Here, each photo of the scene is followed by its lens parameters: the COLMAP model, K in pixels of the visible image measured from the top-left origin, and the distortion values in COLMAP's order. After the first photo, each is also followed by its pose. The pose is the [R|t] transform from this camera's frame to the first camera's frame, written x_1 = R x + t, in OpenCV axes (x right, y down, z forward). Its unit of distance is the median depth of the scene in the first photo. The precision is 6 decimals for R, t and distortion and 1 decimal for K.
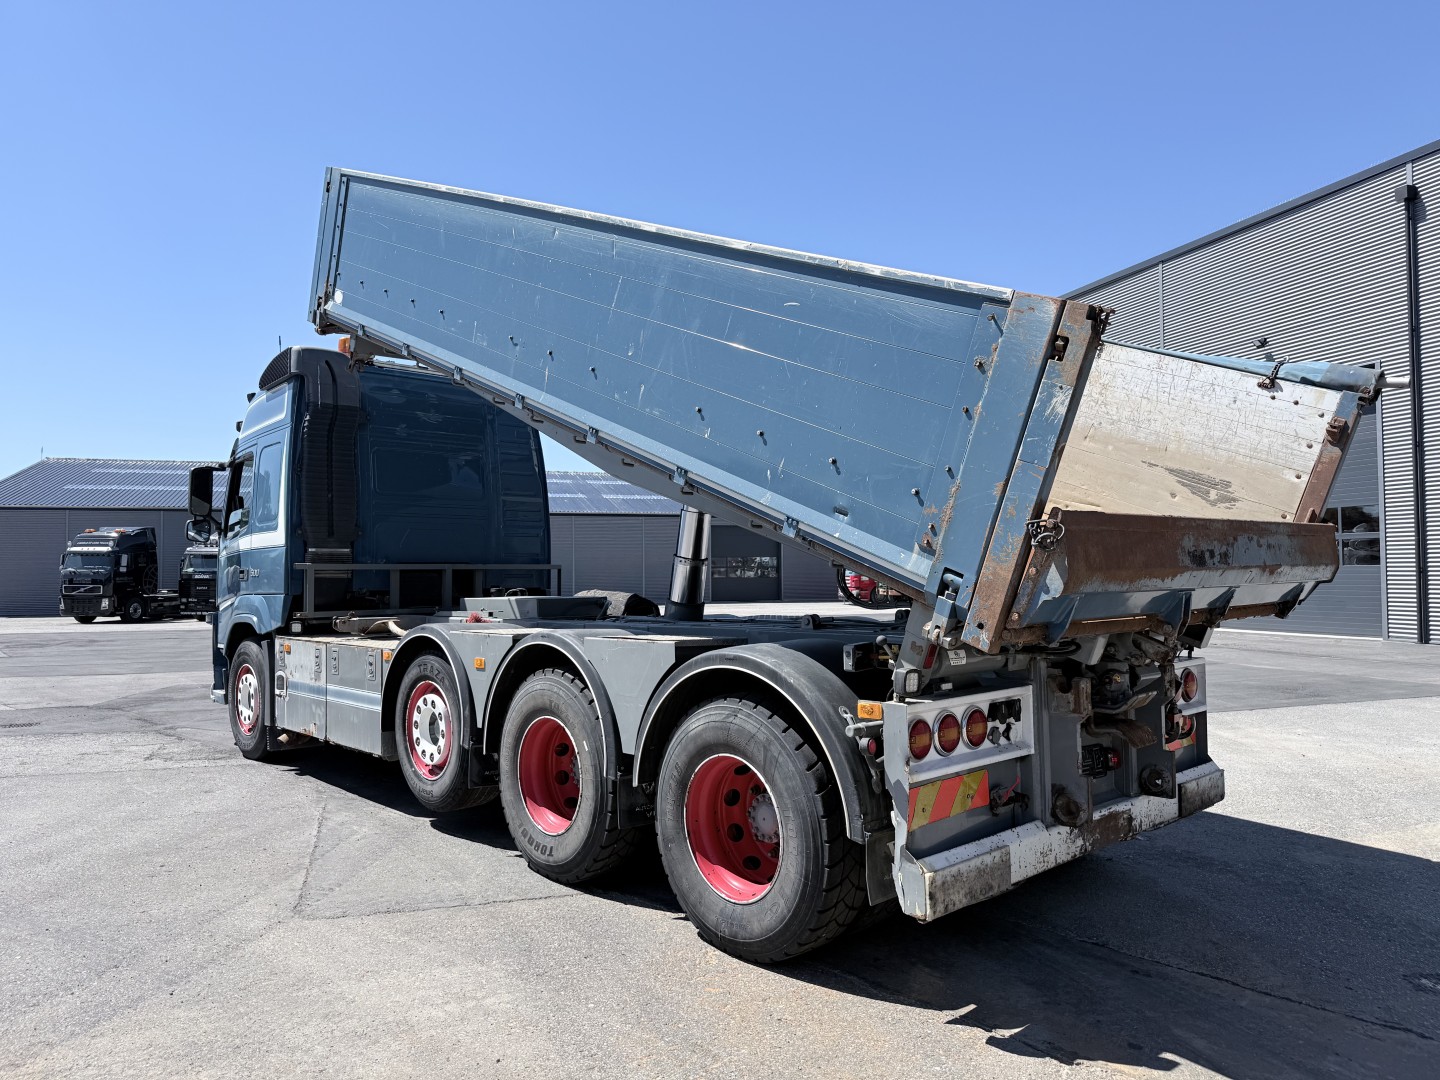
lens RADIAL K [[997.0, 0, 724.4], [0, 997.0, 543.6], [0, 0, 1]] dist [0.076842, -0.170406]
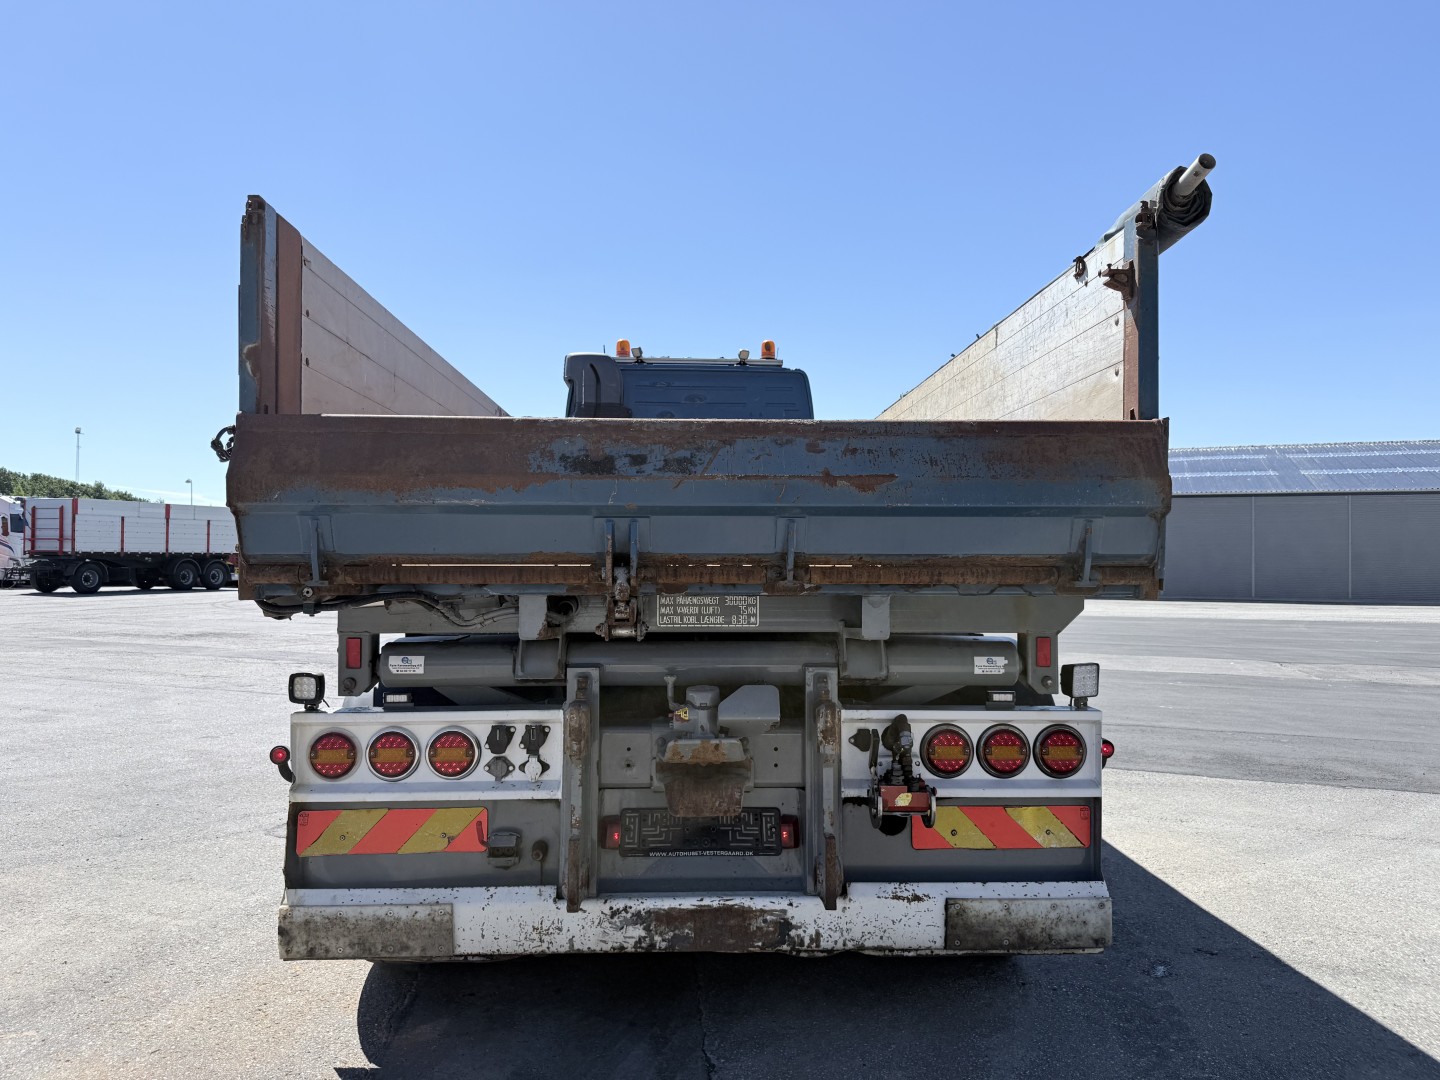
lens RADIAL K [[997.0, 0, 724.4], [0, 997.0, 543.6], [0, 0, 1]] dist [0.076842, -0.170406]
pose [[0.771389, 0.009987, -0.636285, 0.897997], [-0.000304, 0.999883, 0.015325, 0.003699], [0.636364, -0.011628, 0.771302, 0.499791]]
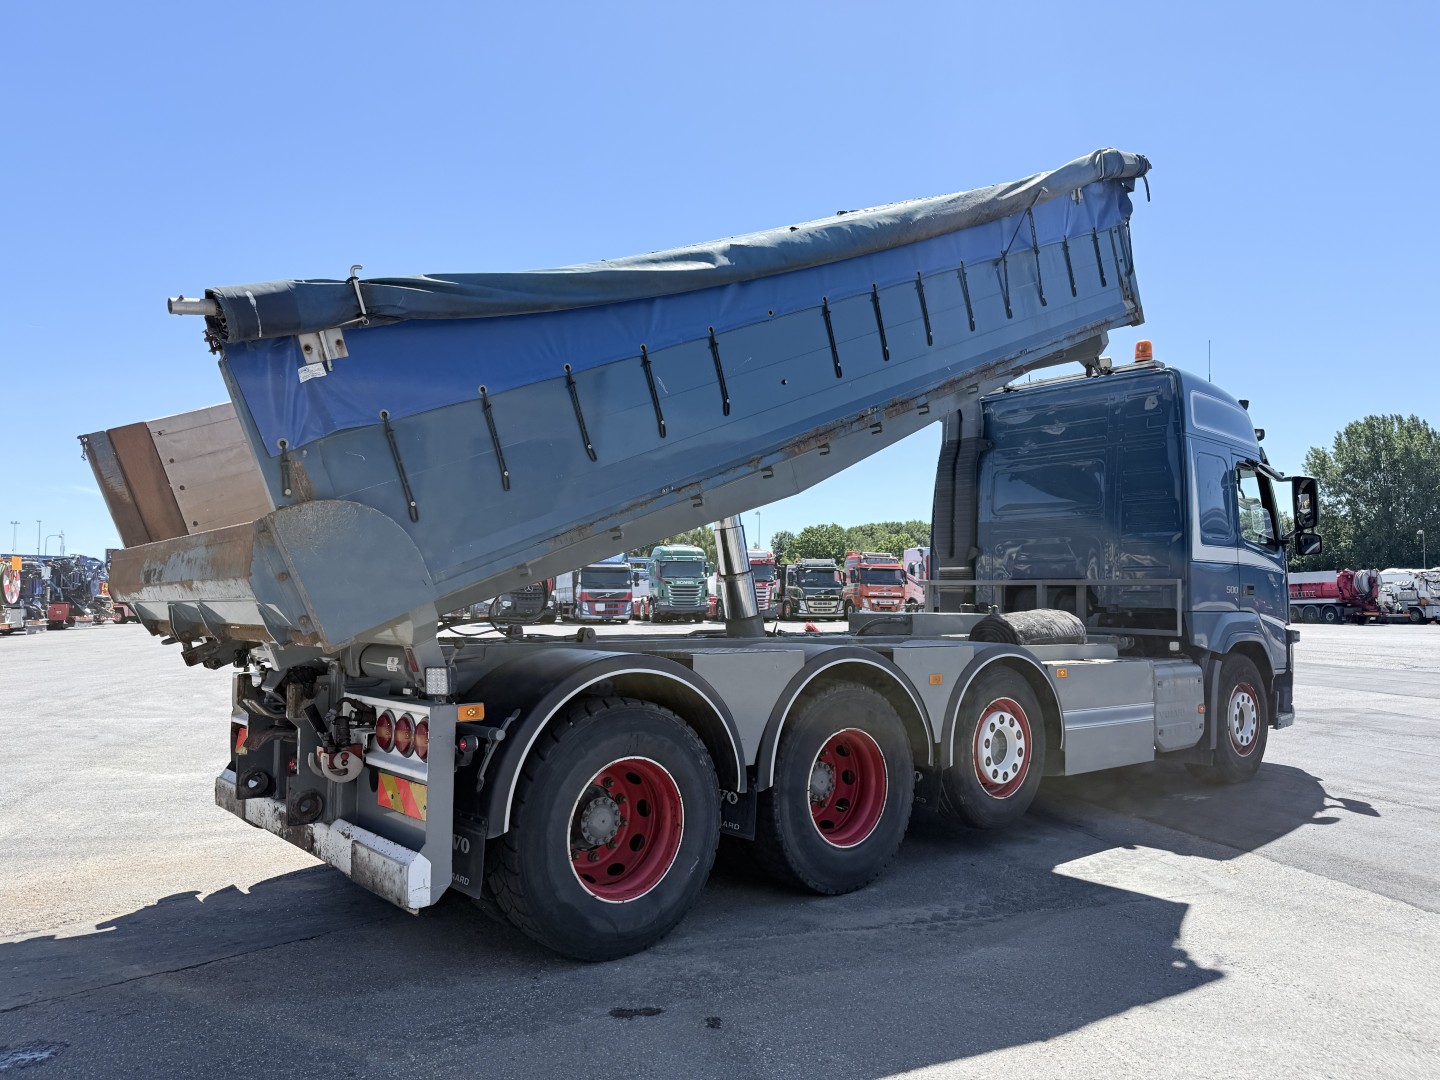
lens RADIAL K [[997.0, 0, 724.4], [0, 997.0, 543.6], [0, 0, 1]] dist [0.076842, -0.170406]
pose [[-0.015237, -0.045003, -0.998871, 1.487011], [0.013341, 0.998889, -0.045207, 0.051367], [0.999795, -0.014015, -0.014620, 1.536735]]
